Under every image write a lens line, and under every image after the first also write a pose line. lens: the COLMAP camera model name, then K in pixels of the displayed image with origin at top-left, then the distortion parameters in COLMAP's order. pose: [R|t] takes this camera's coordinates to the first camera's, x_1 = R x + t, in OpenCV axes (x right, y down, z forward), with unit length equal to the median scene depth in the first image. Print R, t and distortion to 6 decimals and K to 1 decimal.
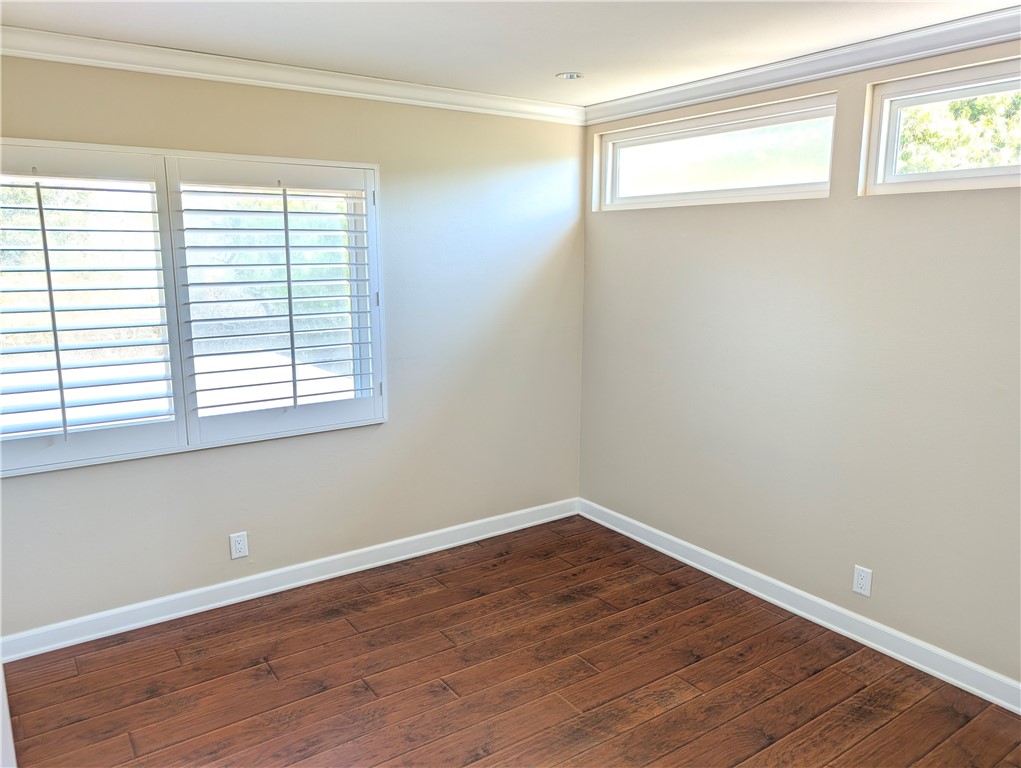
lens RADIAL K [[728.9, 0, 510.5], [0, 728.9, 384.0], [0, 0, 1]] dist [0.018498, 0.003616]
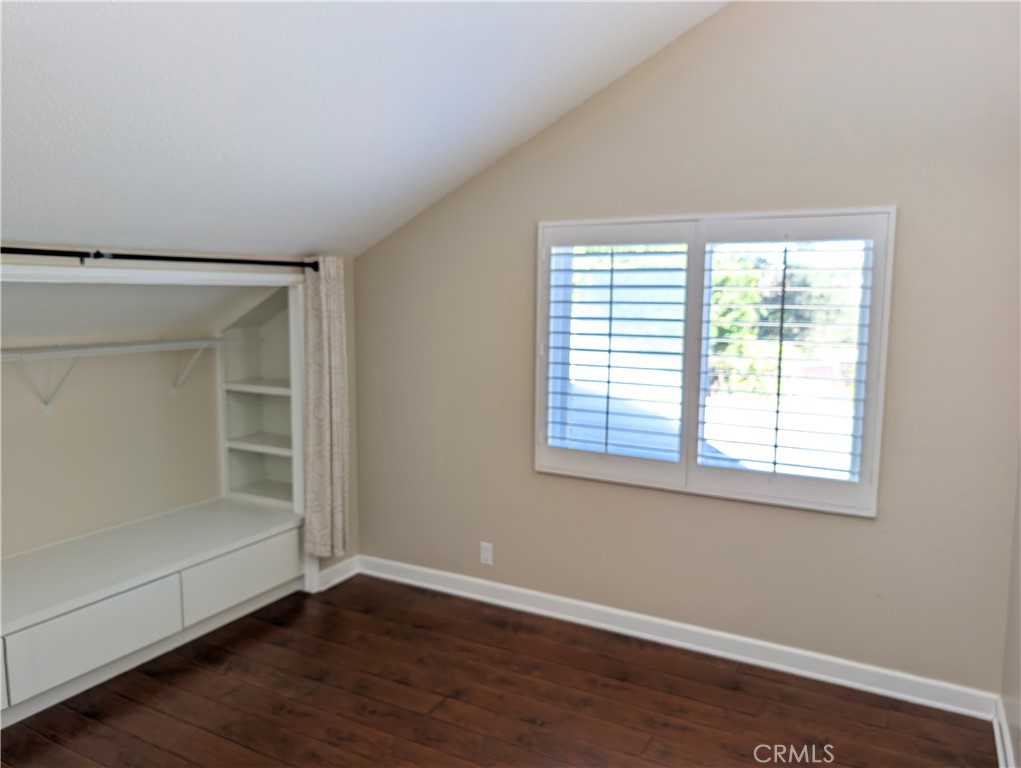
lens RADIAL K [[761.4, 0, 510.5], [0, 761.4, 384.0], [0, 0, 1]] dist [-0.003162, -0.003243]
pose [[0.462301, 0.106318, -0.880326, 0.441328], [-0.173990, 0.984363, 0.027513, -0.055660], [0.869486, 0.140449, 0.473570, 0.269103]]
